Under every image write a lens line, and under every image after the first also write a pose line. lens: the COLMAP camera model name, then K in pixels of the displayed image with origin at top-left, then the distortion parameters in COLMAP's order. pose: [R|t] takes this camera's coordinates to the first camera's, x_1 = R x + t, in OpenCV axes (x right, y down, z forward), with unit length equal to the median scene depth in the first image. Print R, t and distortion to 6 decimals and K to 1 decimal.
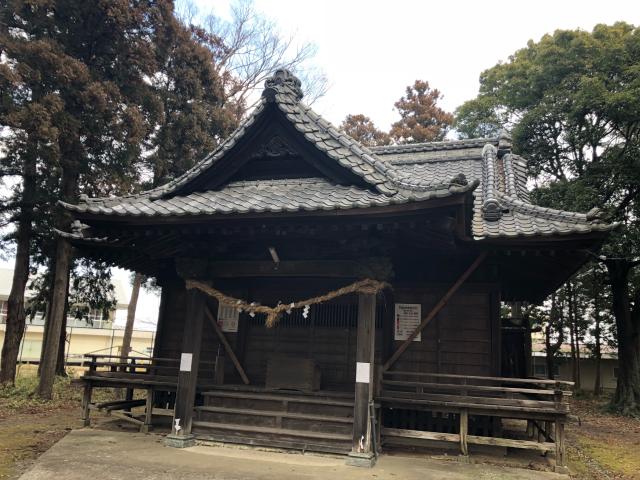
lens RADIAL K [[531.5, 0, 322.7], [0, 531.5, 237.7], [0, 0, 1]] dist [0.023336, -0.028107]
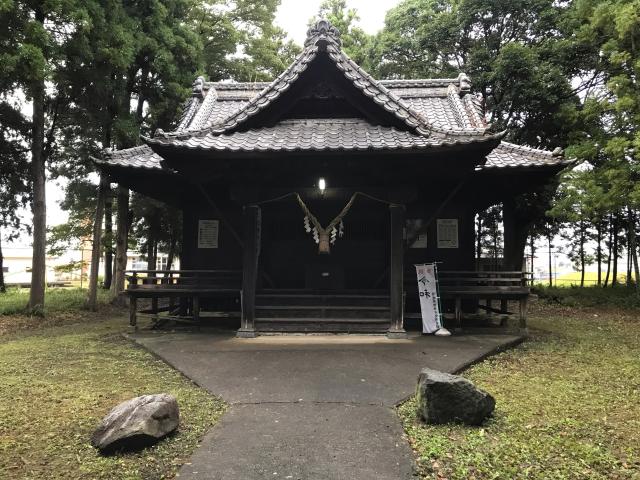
lens RADIAL K [[531.5, 0, 317.3], [0, 531.5, 245.0], [0, 0, 1]] dist [0.023336, -0.028107]
pose [[0.968773, -0.034428, 0.245547, -0.408949], [-0.010299, 0.983871, 0.178581, -0.044734], [-0.247735, -0.175534, 0.952793, -0.185830]]
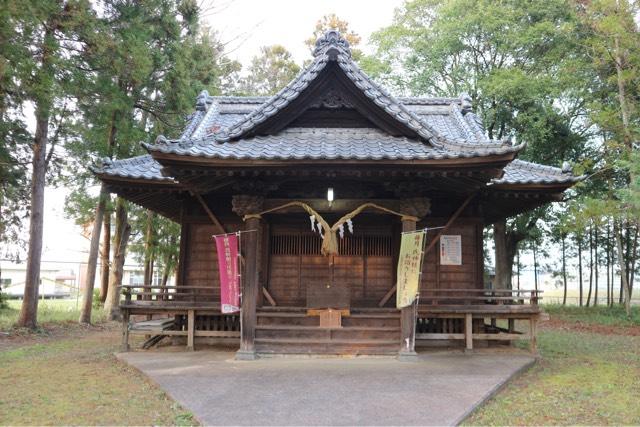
lens RADIAL K [[508.7, 0, 321.4], [0, 508.7, 219.2], [0, 0, 1]] dist [-0.103566, 0.031031]
pose [[0.961622, -0.000602, 0.274376, -0.414398], [-0.026329, 0.995180, 0.094459, -0.017692], [-0.273110, -0.098058, 0.956972, -0.053989]]
